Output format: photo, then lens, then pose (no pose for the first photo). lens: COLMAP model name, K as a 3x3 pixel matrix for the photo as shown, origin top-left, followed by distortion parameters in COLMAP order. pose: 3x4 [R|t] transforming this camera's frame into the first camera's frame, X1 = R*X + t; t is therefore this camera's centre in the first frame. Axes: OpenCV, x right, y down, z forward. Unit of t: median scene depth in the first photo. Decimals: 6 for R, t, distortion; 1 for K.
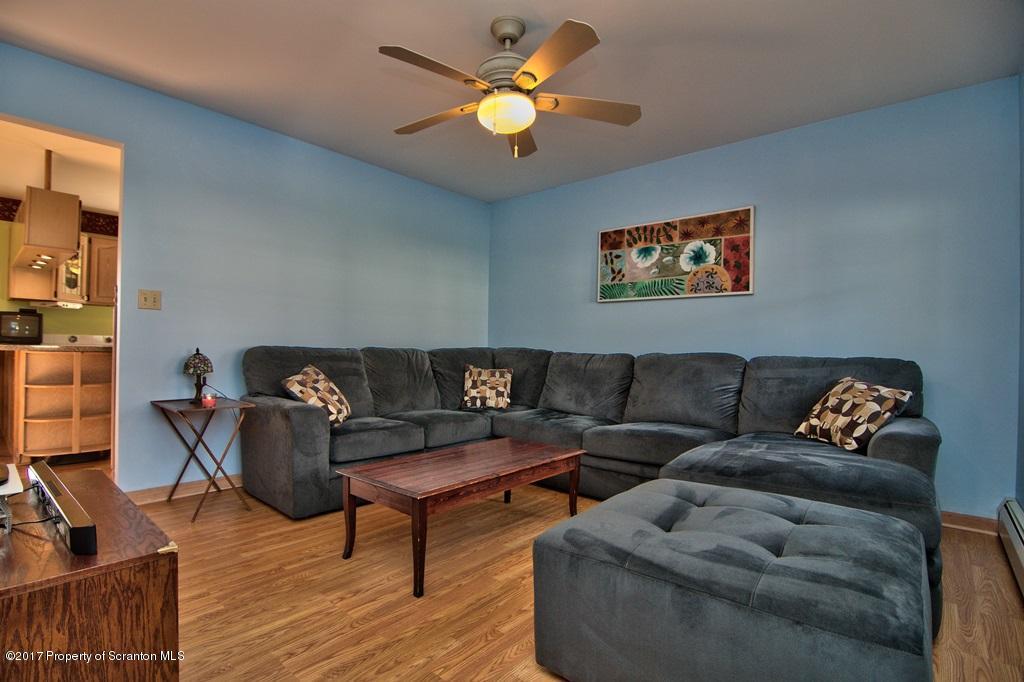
lens RADIAL K [[488.1, 0, 507.2], [0, 488.1, 348.2], [0, 0, 1]] dist [-0.005212, -0.008475]
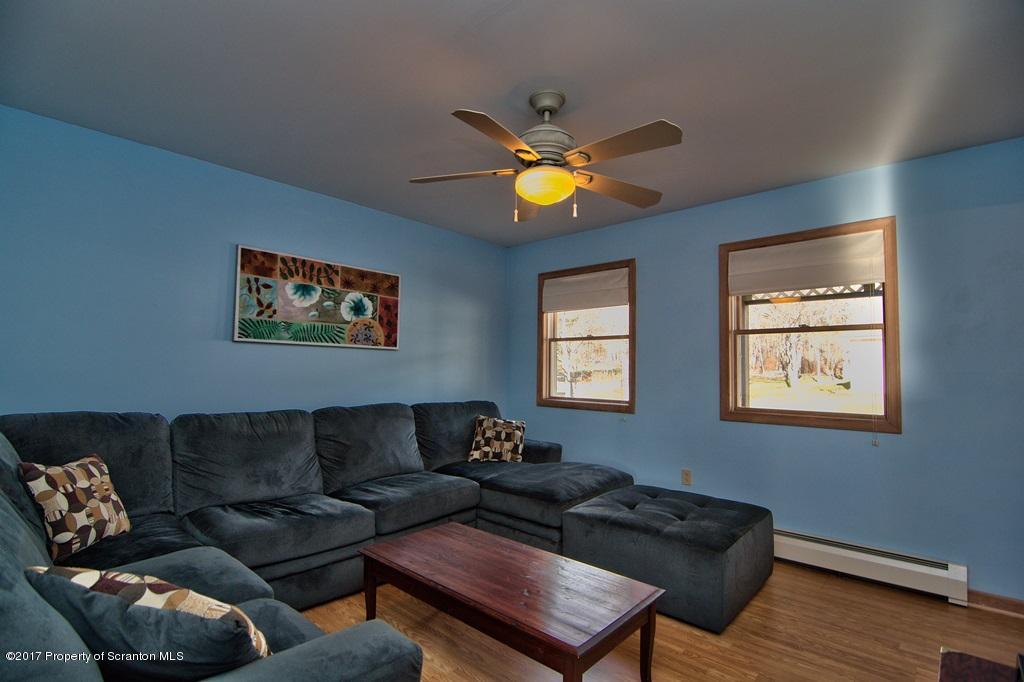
lens RADIAL K [[488.1, 0, 507.2], [0, 488.1, 348.2], [0, 0, 1]] dist [-0.005212, -0.008475]
pose [[0.029593, 0.031338, 0.999071, -0.621603], [-0.017071, 0.999378, -0.030842, -0.079603], [-0.999416, -0.016143, 0.030110, 0.667719]]
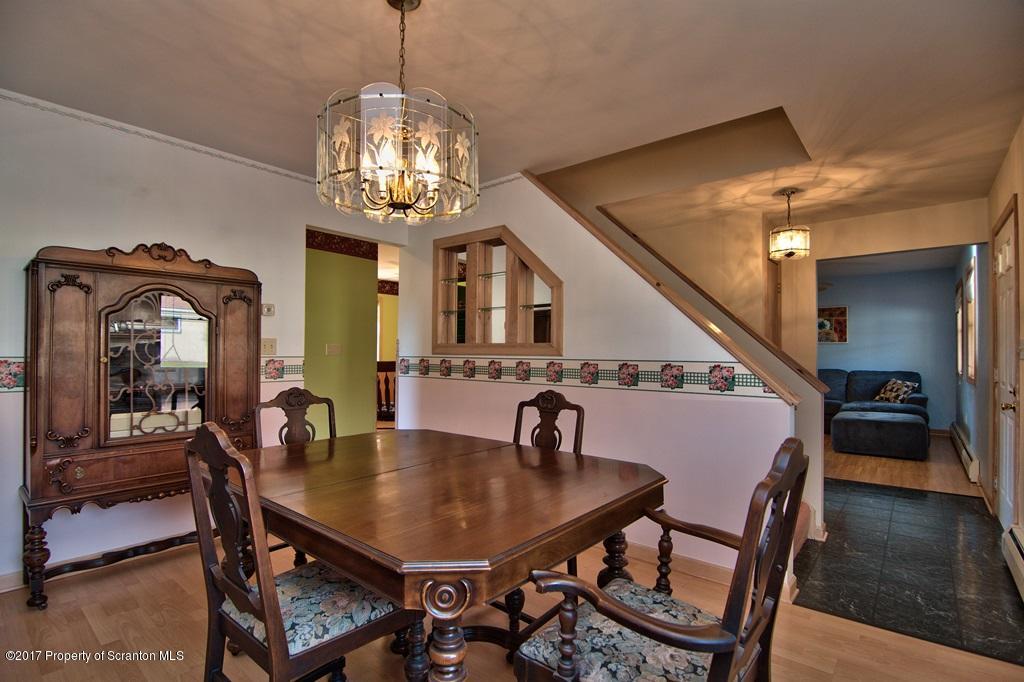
lens RADIAL K [[488.1, 0, 507.2], [0, 488.1, 348.2], [0, 0, 1]] dist [-0.005212, -0.008475]
pose [[0.999731, -0.011812, 0.019971, -1.117854], [0.011993, 0.999888, -0.008948, -0.082973], [-0.019863, 0.009185, 0.999761, -1.231193]]
